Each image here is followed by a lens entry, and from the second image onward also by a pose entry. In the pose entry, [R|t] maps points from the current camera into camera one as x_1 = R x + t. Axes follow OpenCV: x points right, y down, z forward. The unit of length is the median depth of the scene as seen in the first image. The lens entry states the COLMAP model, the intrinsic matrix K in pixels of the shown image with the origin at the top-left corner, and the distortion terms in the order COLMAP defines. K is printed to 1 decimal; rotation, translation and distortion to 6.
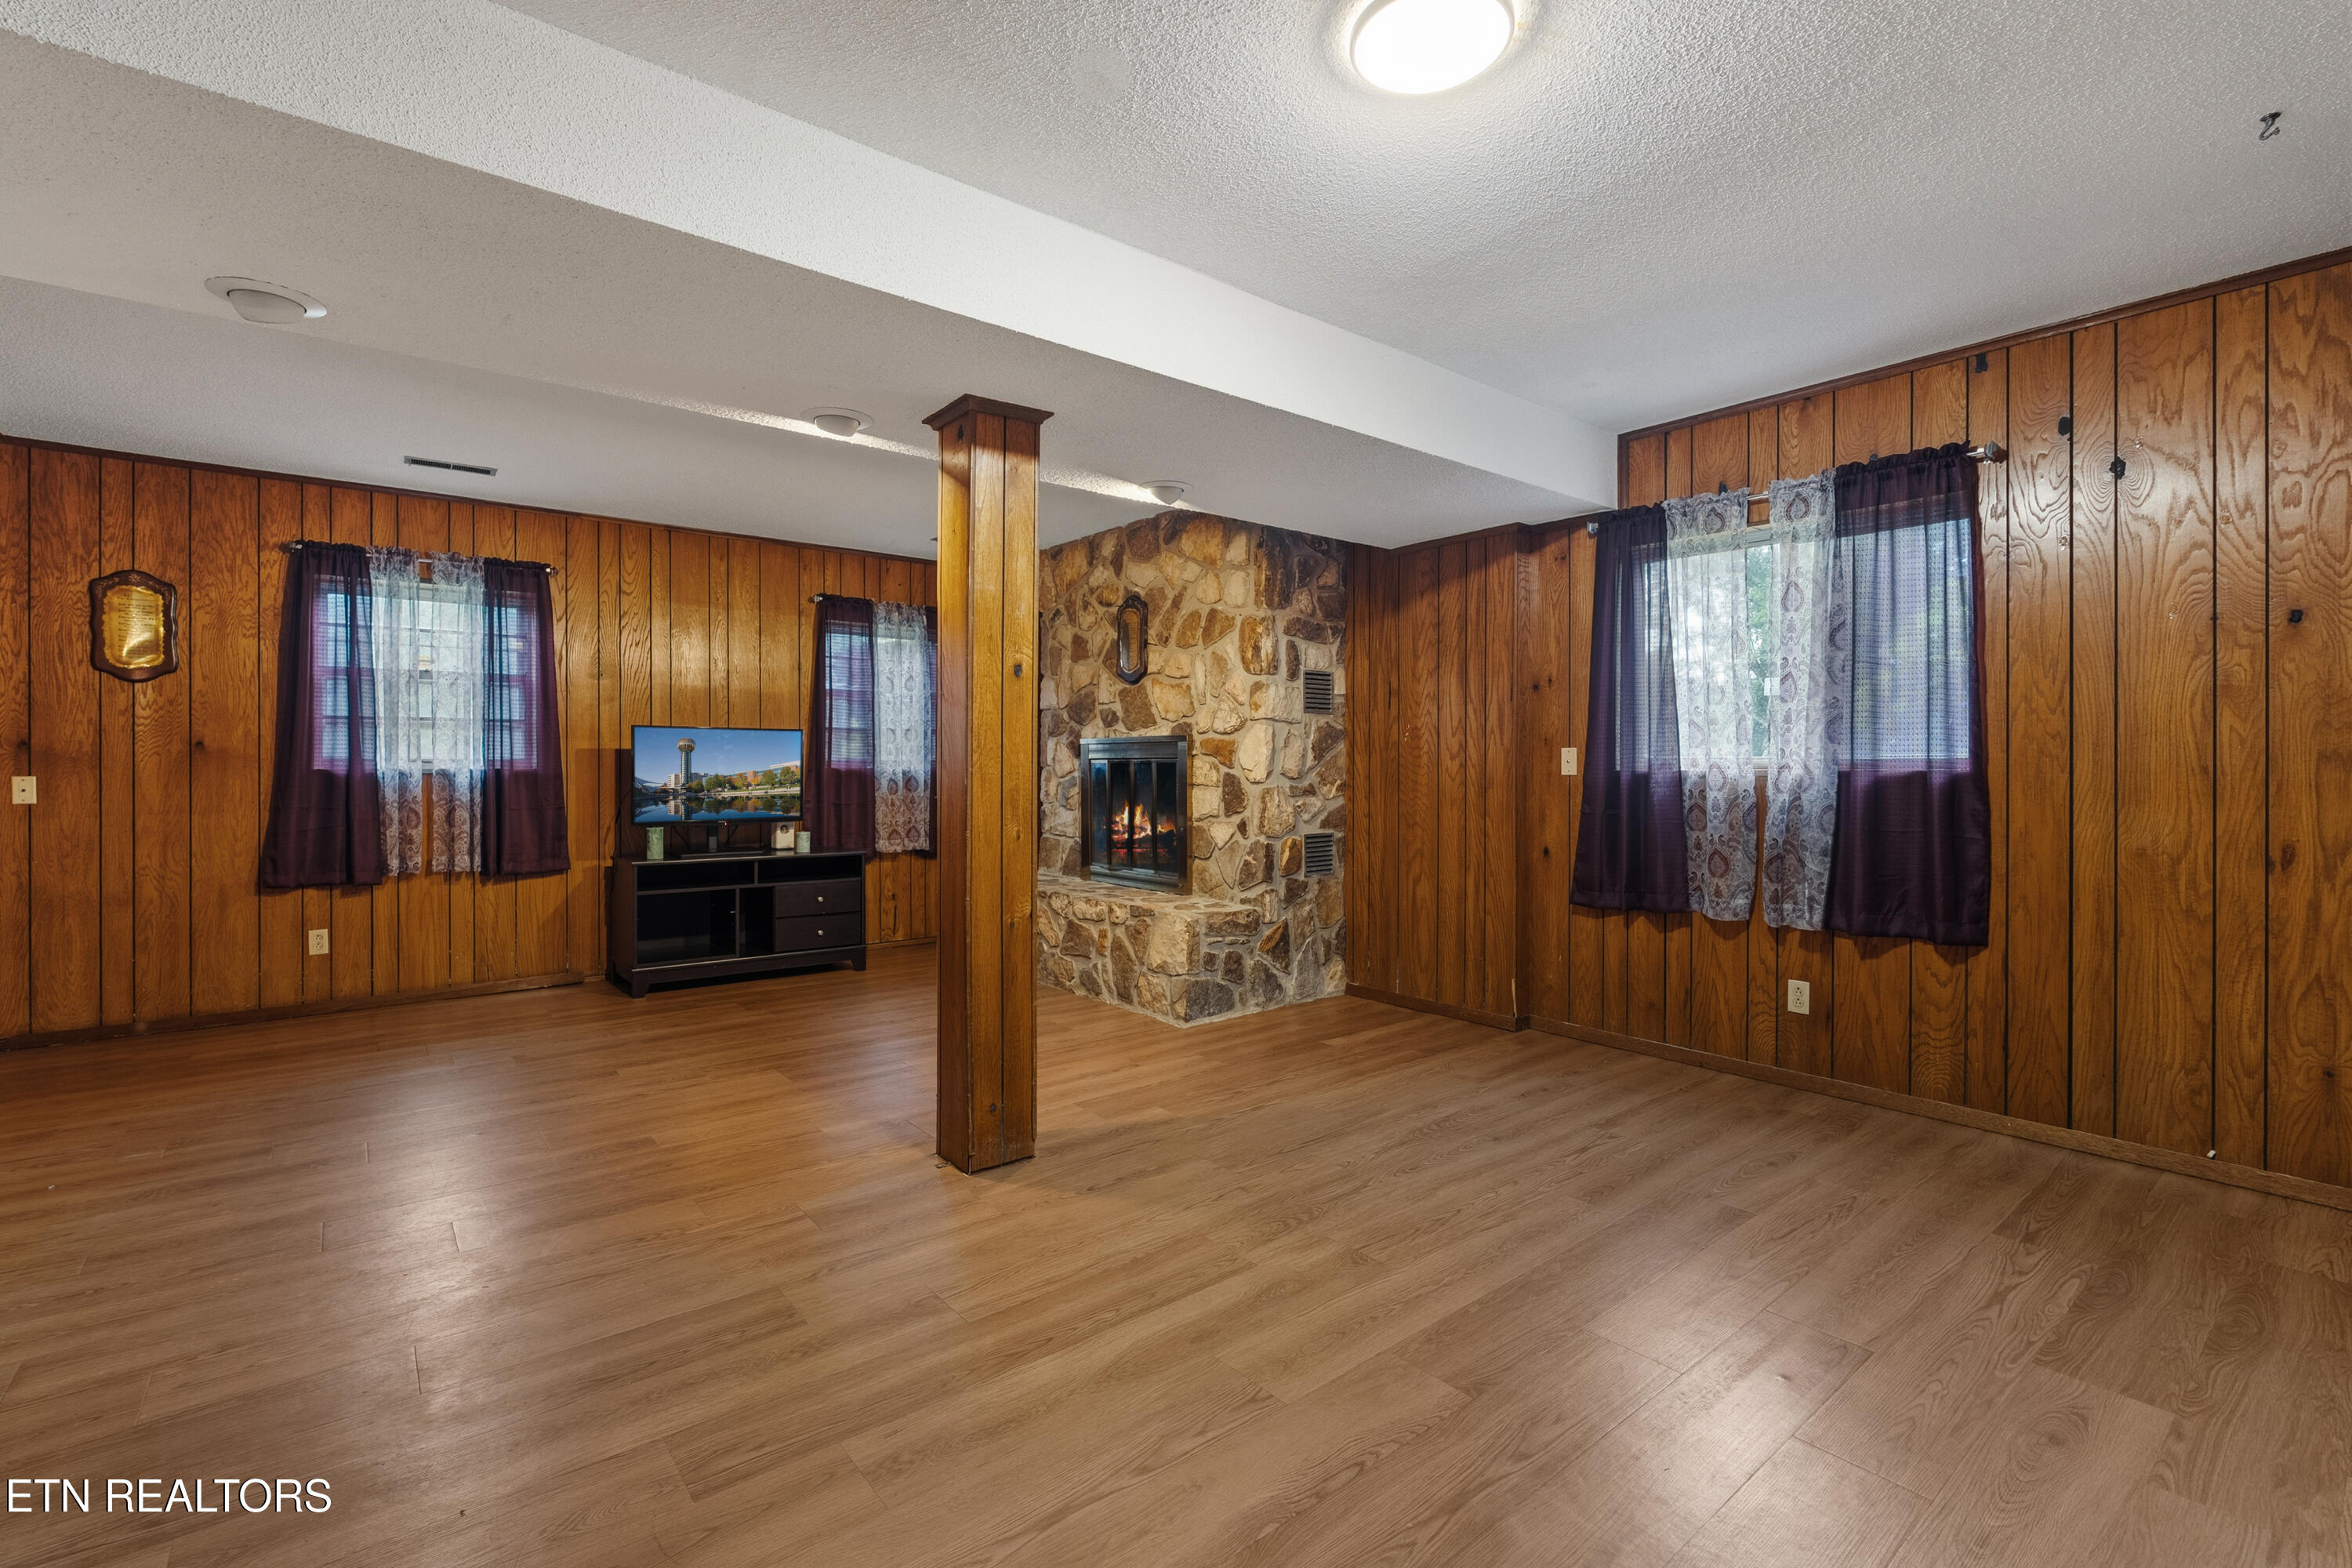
lens RADIAL K [[1032.7, 0, 1167.9], [0, 1032.7, 776.1], [0, 0, 1]] dist [-0.002325, -0.001303]
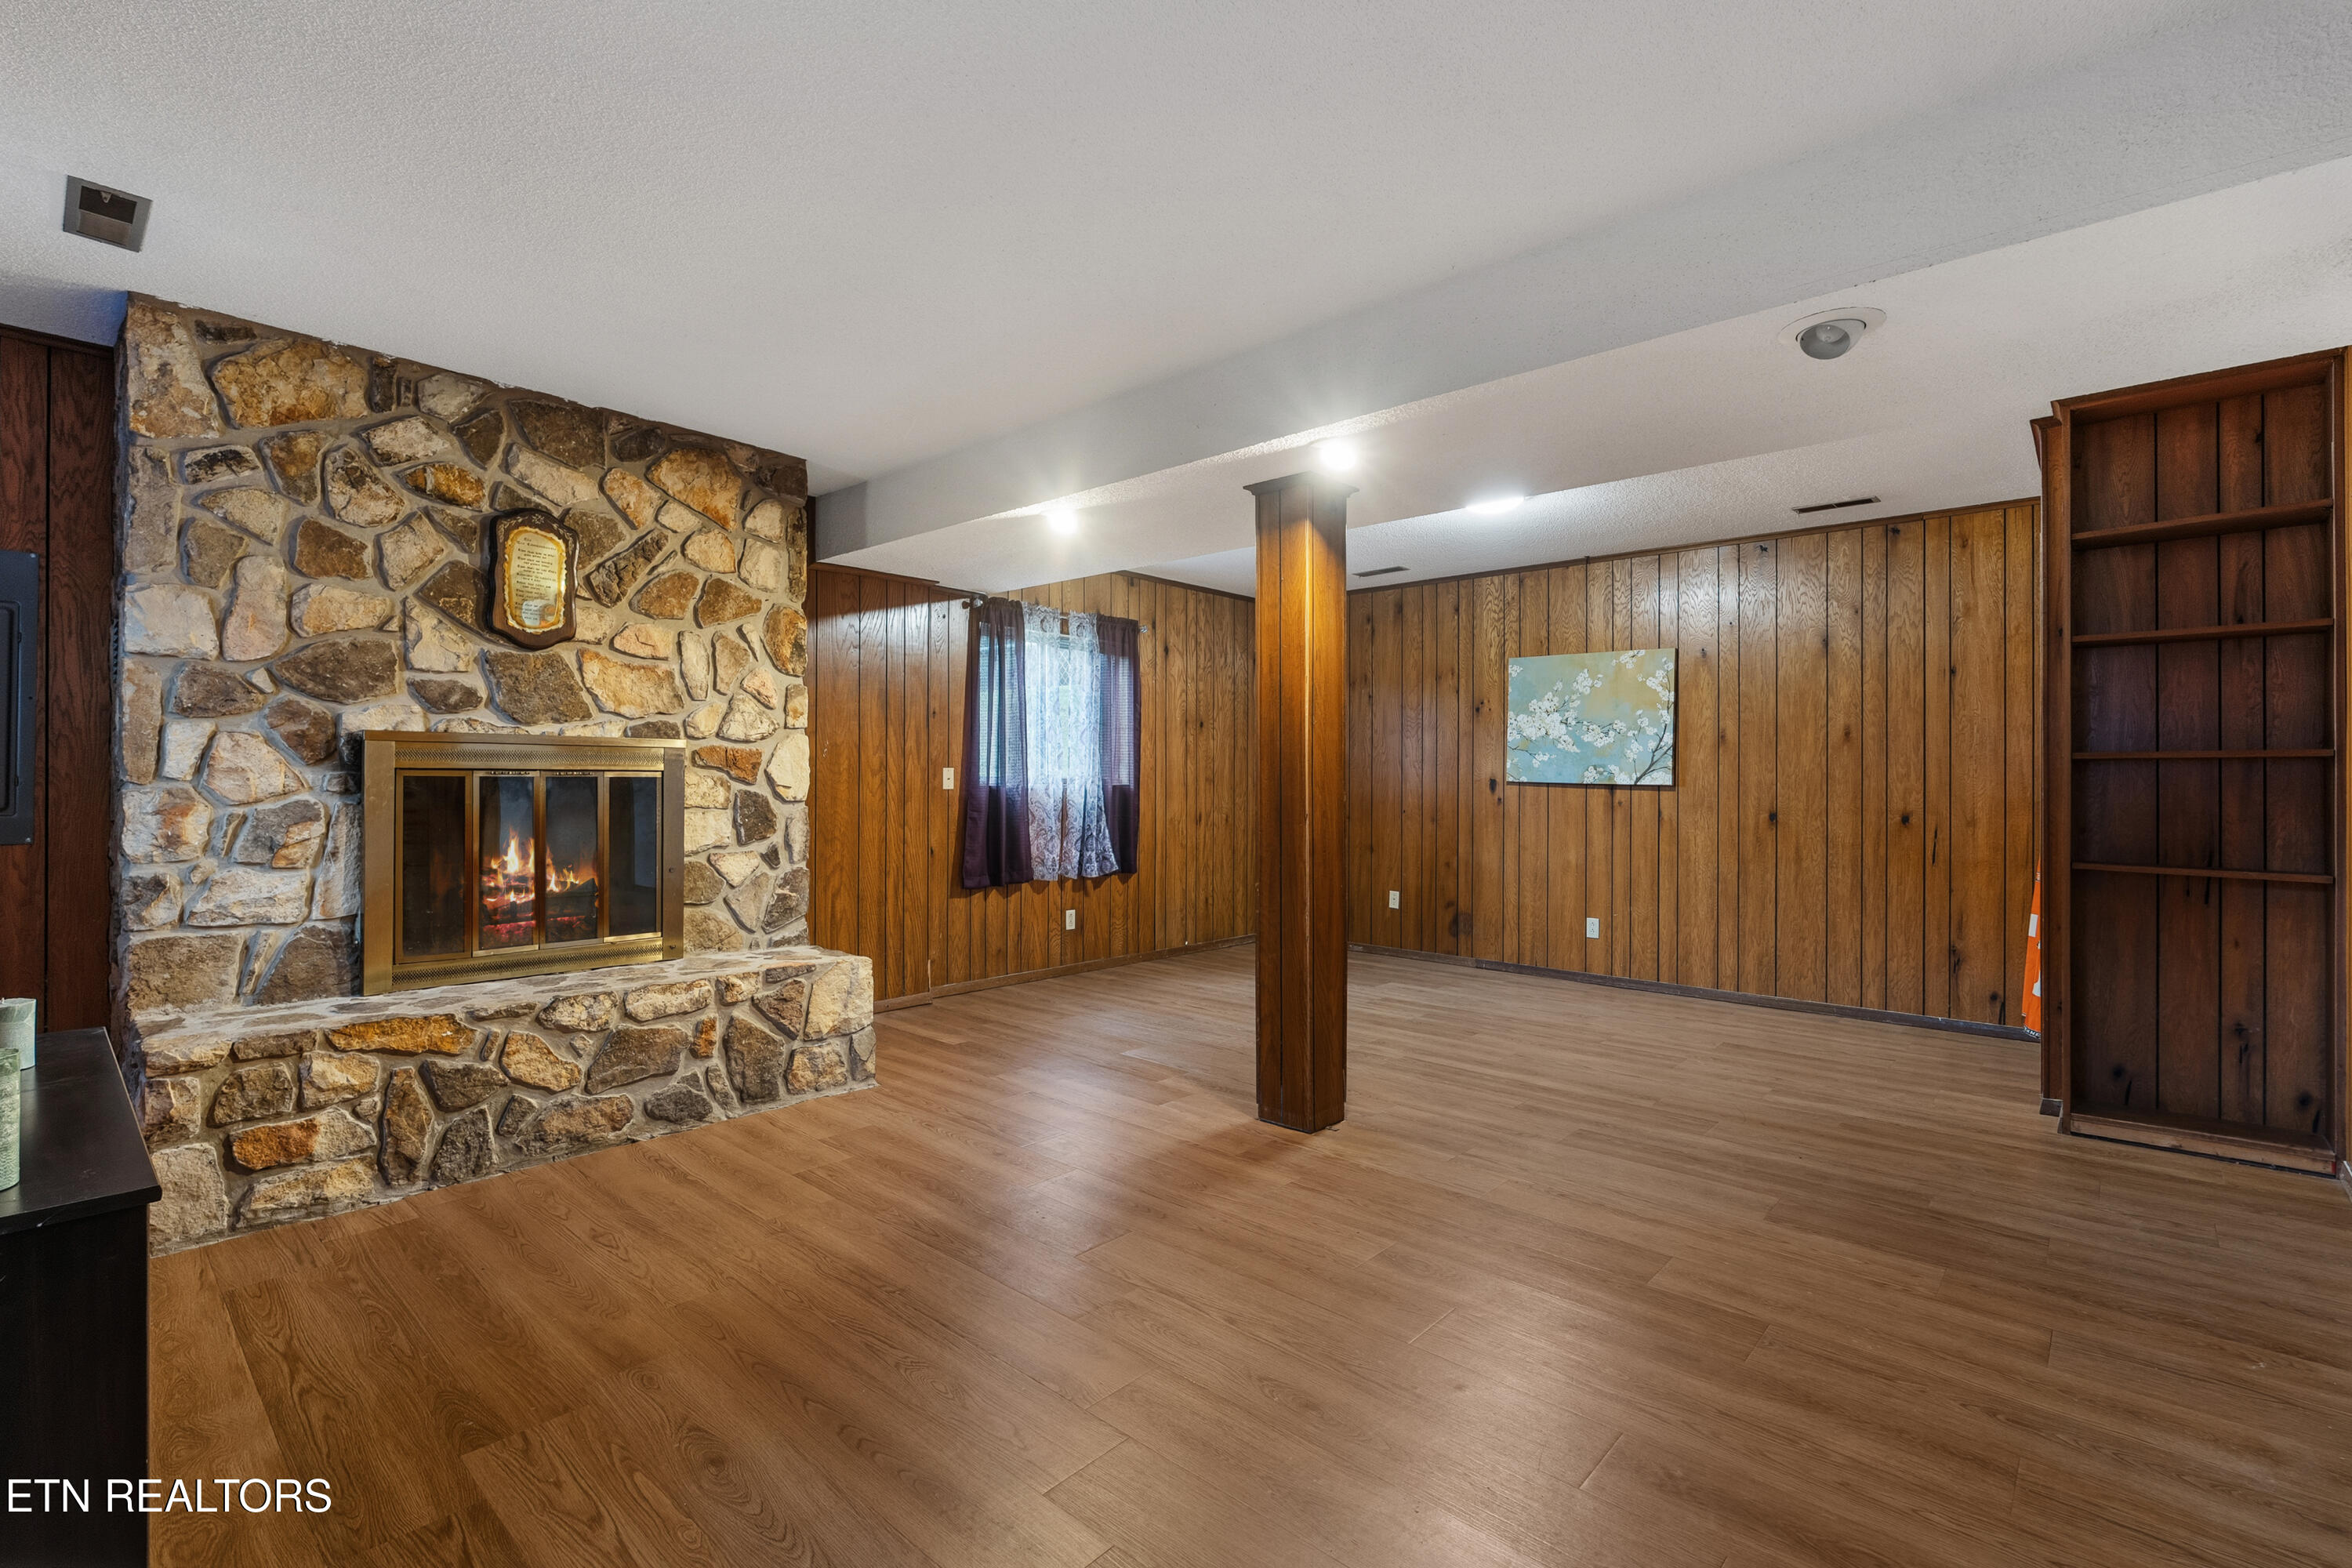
lens RADIAL K [[1032.7, 0, 1169.0], [0, 1032.7, 781.1], [0, 0, 1]] dist [-0.002325, -0.001303]
pose [[-0.147861, -0.000854, 0.989008, -0.797148], [0.004597, 0.999988, 0.001551, -0.010471], [-0.988997, 0.004776, -0.147856, 0.803490]]
